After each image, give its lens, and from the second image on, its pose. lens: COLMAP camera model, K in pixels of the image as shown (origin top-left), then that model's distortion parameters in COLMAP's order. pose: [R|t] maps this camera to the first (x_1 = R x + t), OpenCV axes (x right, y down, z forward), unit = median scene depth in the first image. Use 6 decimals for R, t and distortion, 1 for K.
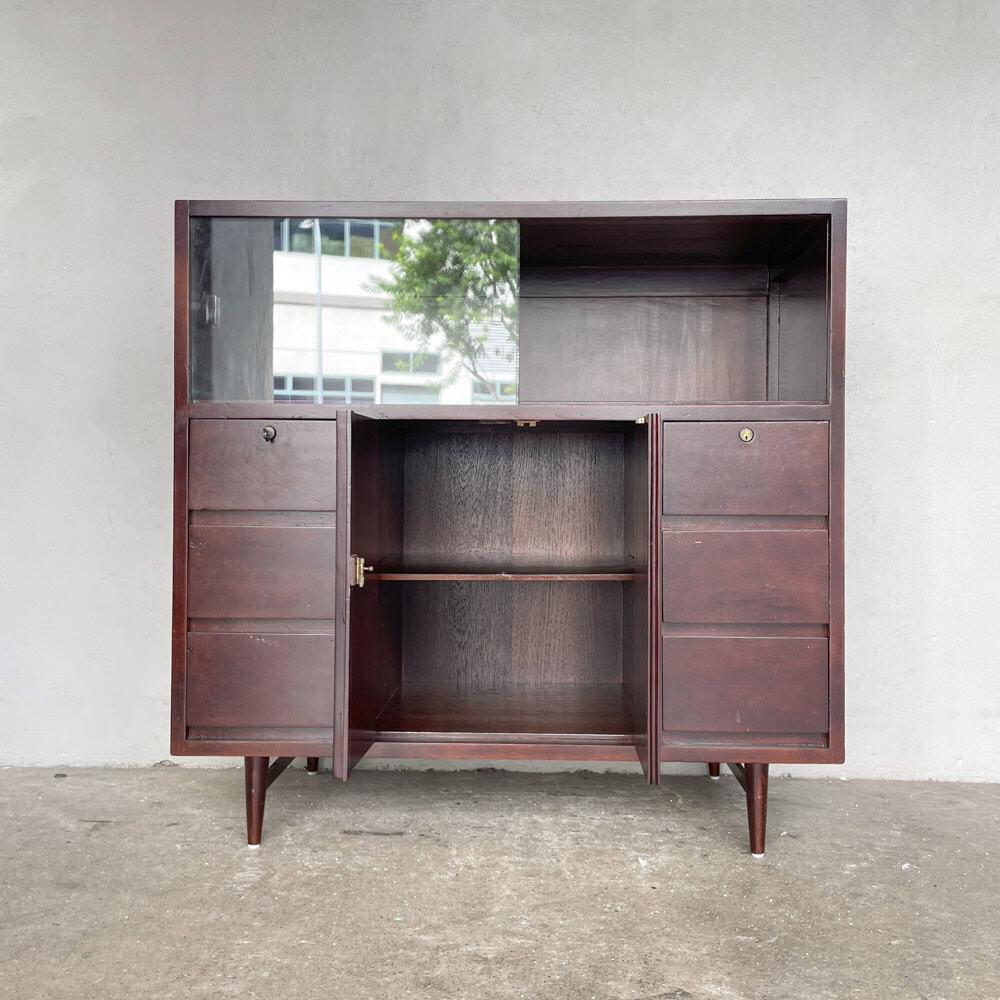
lens RADIAL K [[1195.9, 0, 495.8], [0, 1195.9, 500.9], [0, 0, 1]] dist [0.032971, 0.000000]
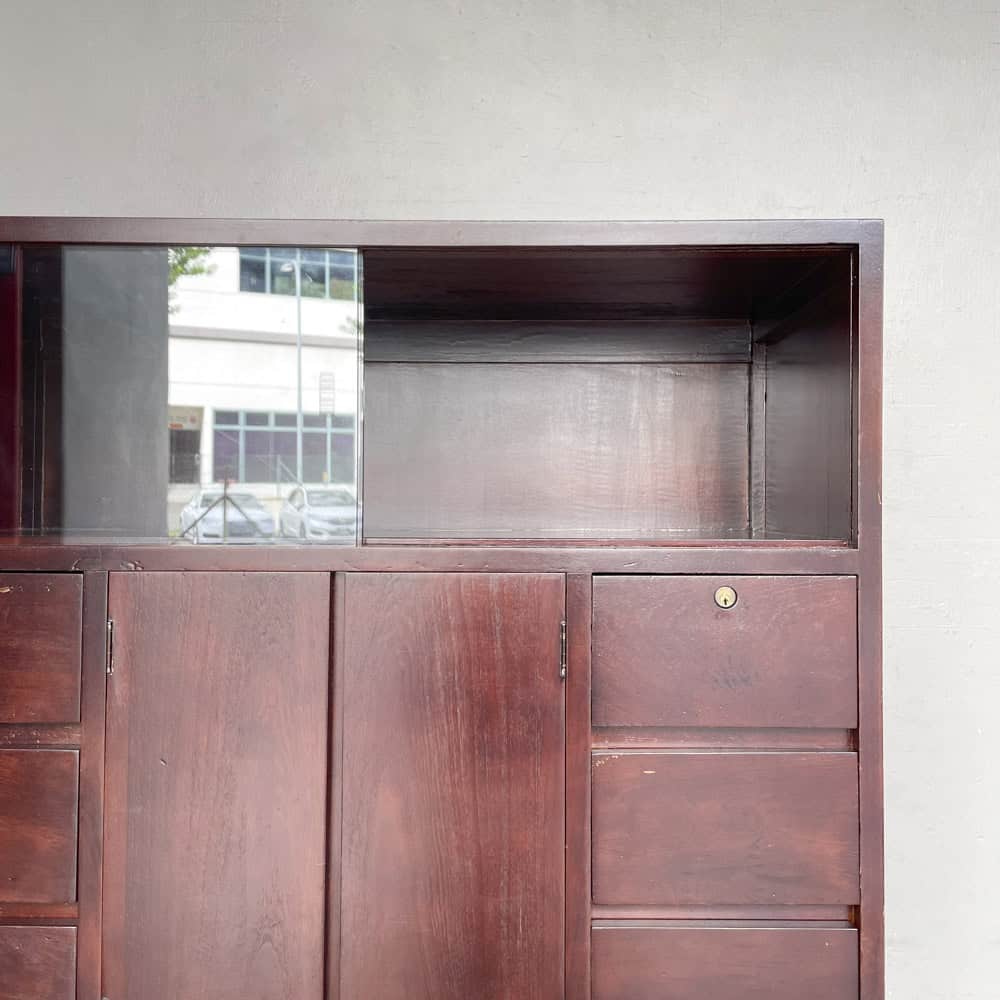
lens RADIAL K [[1117.1, 0, 510.0], [0, 1117.1, 501.0], [0, 0, 1]] dist [0.026343, 0.000000]
pose [[0.999631, 0.001614, 0.027133, 0.065677], [-0.000999, 0.999742, -0.022679, -0.073212], [-0.027163, 0.022644, 0.999375, 0.338563]]
